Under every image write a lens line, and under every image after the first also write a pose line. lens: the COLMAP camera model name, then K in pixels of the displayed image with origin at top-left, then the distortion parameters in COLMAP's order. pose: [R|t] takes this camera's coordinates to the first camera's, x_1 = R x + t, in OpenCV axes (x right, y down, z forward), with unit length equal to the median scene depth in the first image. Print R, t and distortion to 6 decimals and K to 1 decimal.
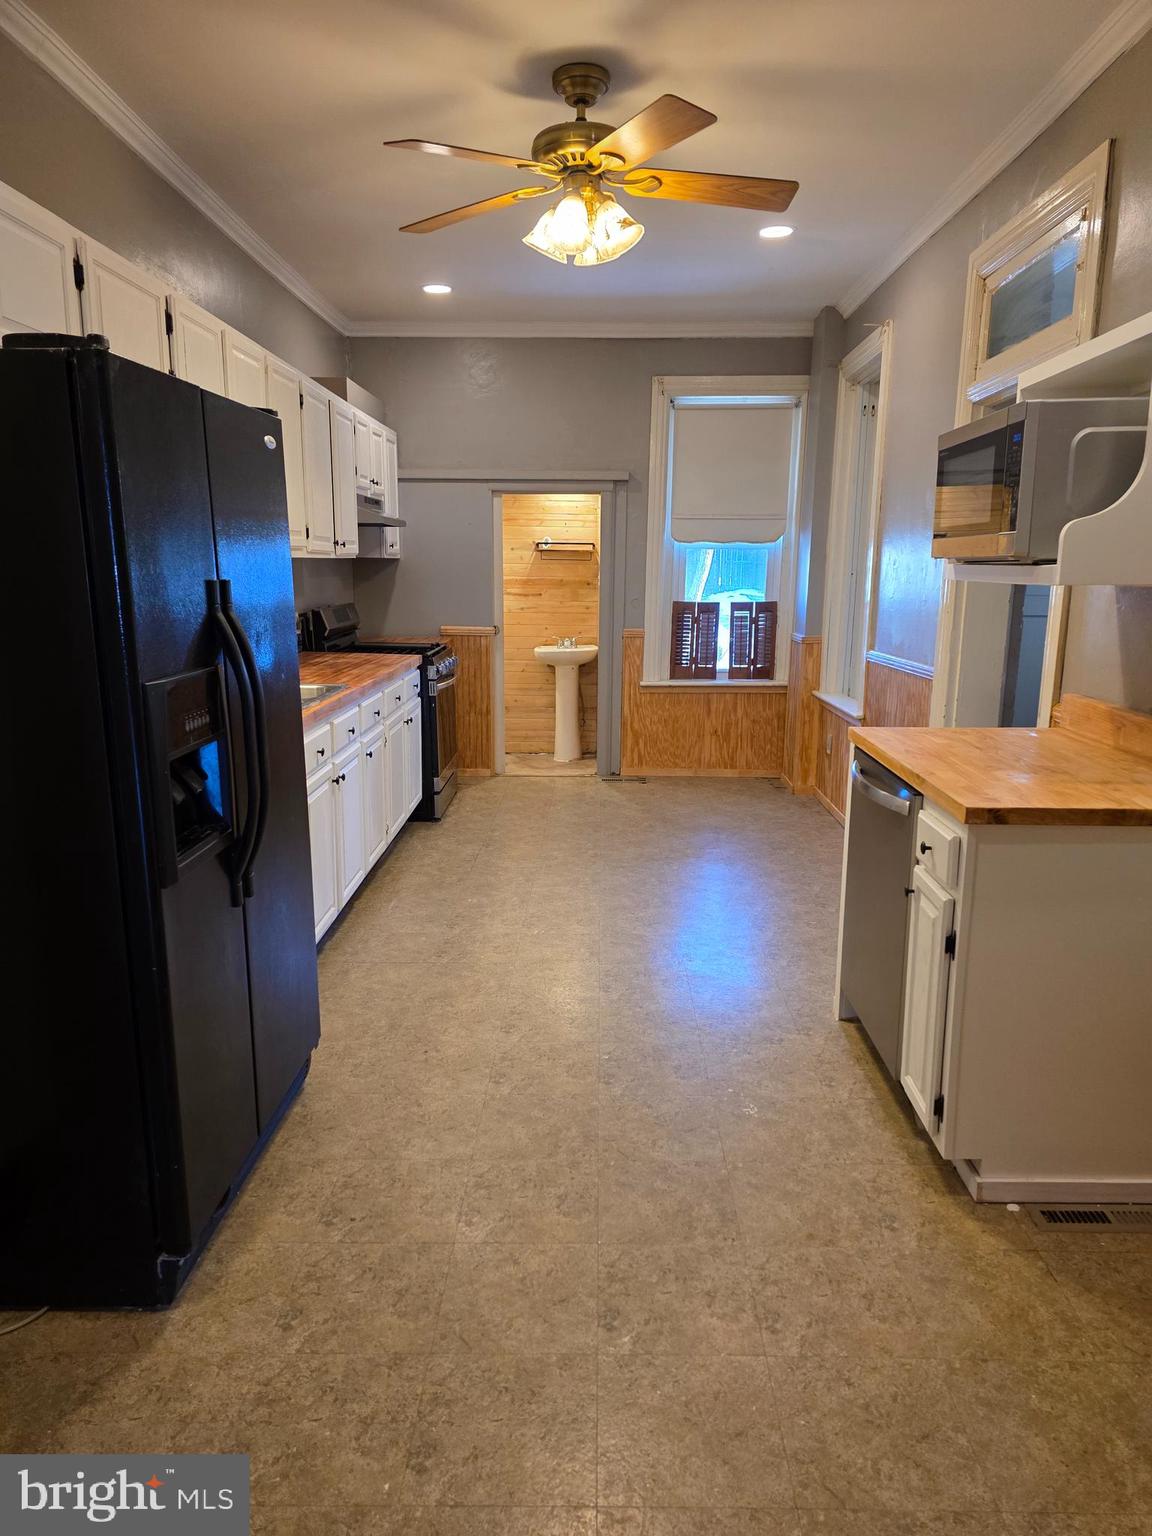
lens RADIAL K [[1039.0, 0, 579.1], [0, 1039.0, 756.4], [0, 0, 1]] dist [0.087865, -0.081129]
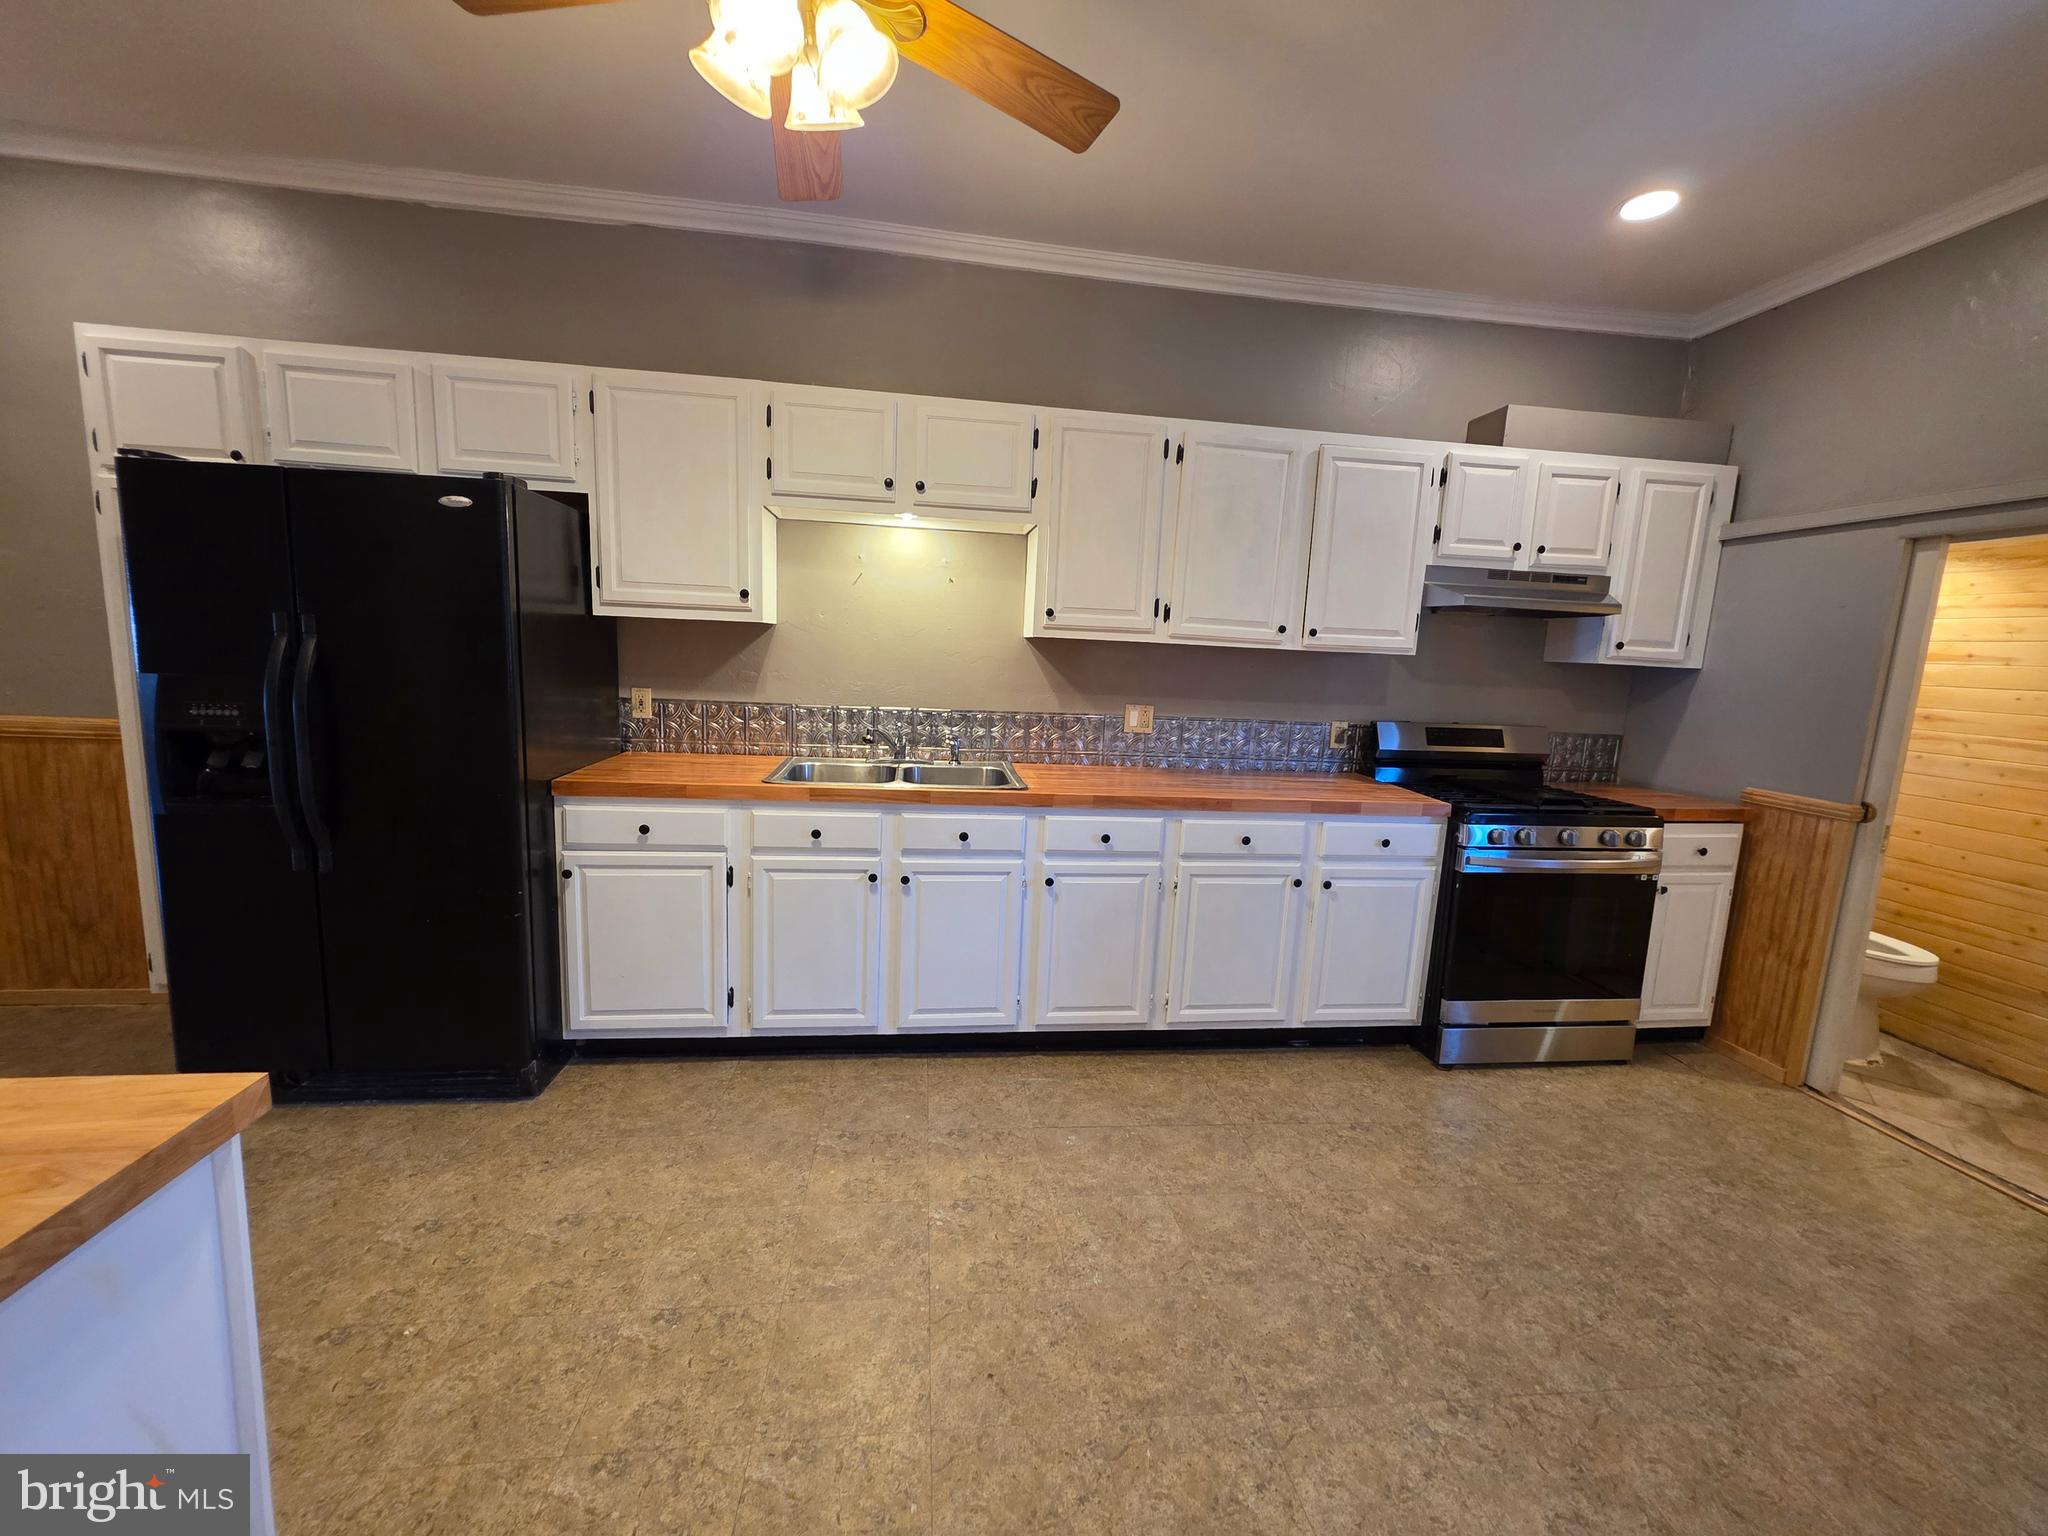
lens RADIAL K [[808.1, 0, 1032.5], [0, 808.1, 757.1], [0, 0, 1]] dist [-0.000473, 0.000878]
pose [[0.140714, 0.133630, -0.980991, 0.367617], [-0.224095, 0.969433, 0.099911, -0.146060], [0.964355, 0.205776, 0.166359, 0.822540]]
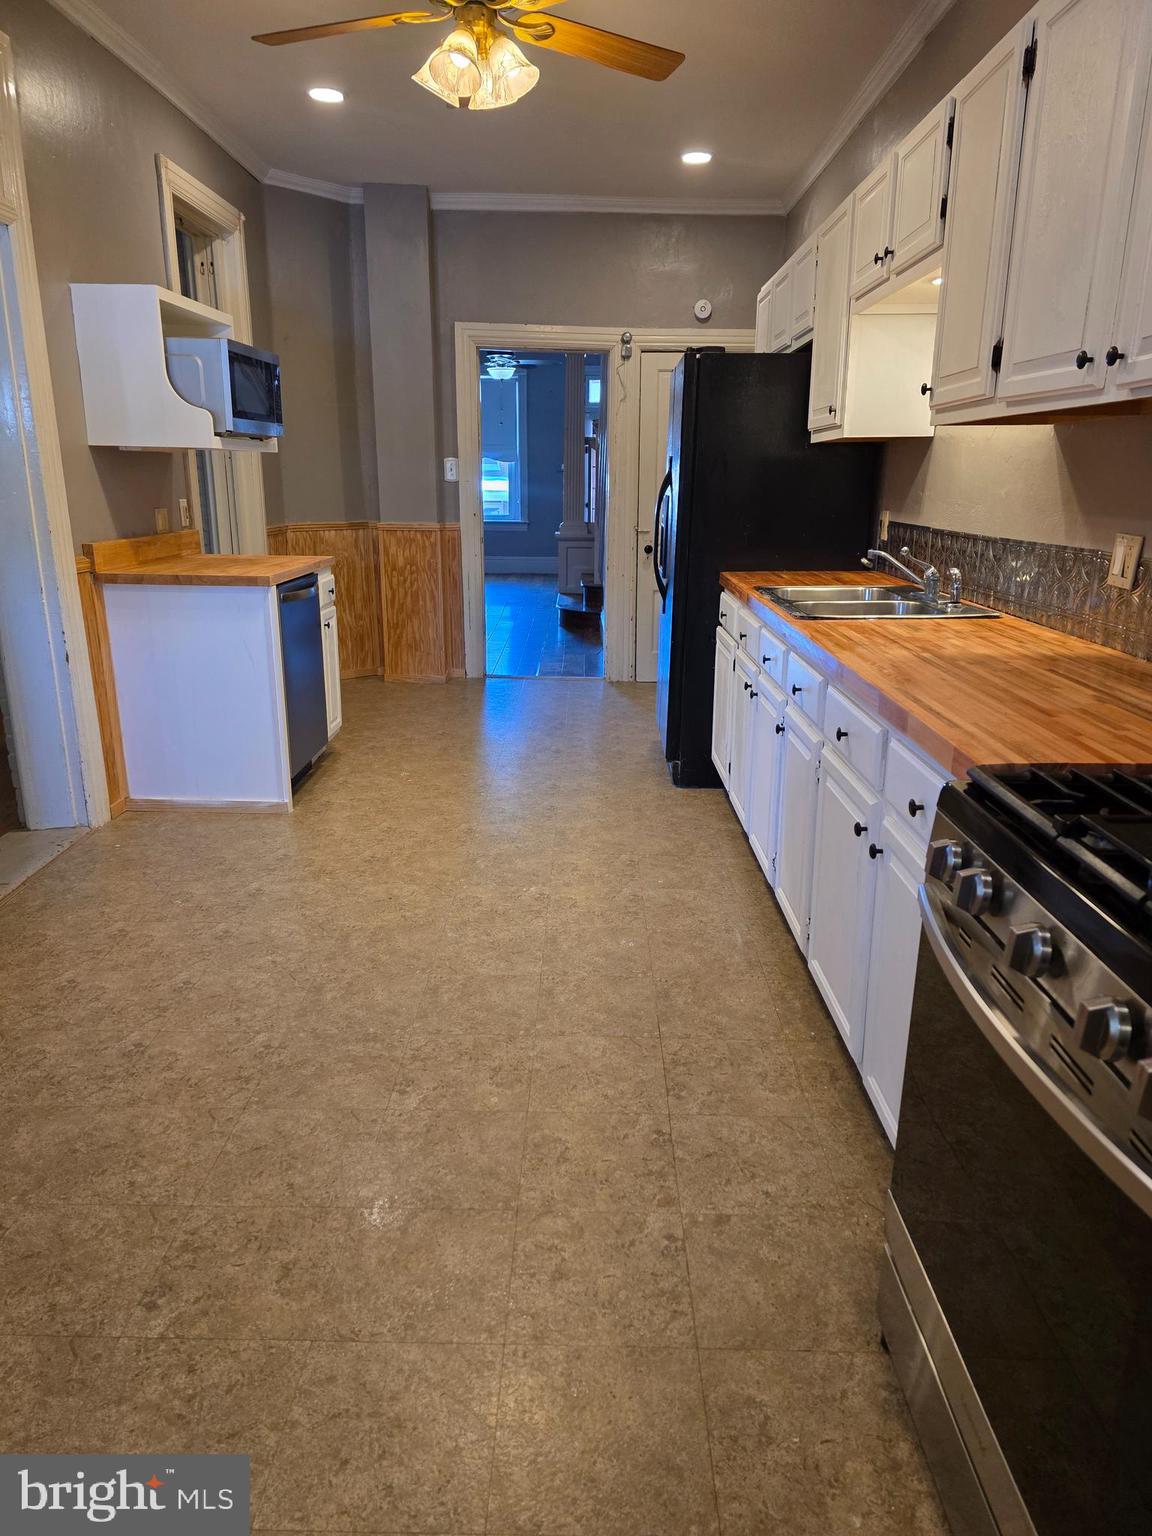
lens RADIAL K [[1041.6, 0, 558.3], [0, 1041.6, 771.7], [0, 0, 1]] dist [0.056586, -0.052250]
pose [[-0.999818, -0.018853, 0.002912, -0.056289], [-0.015587, 0.895375, 0.445041, -0.260103], [-0.010998, 0.444915, -0.895505, 1.533358]]
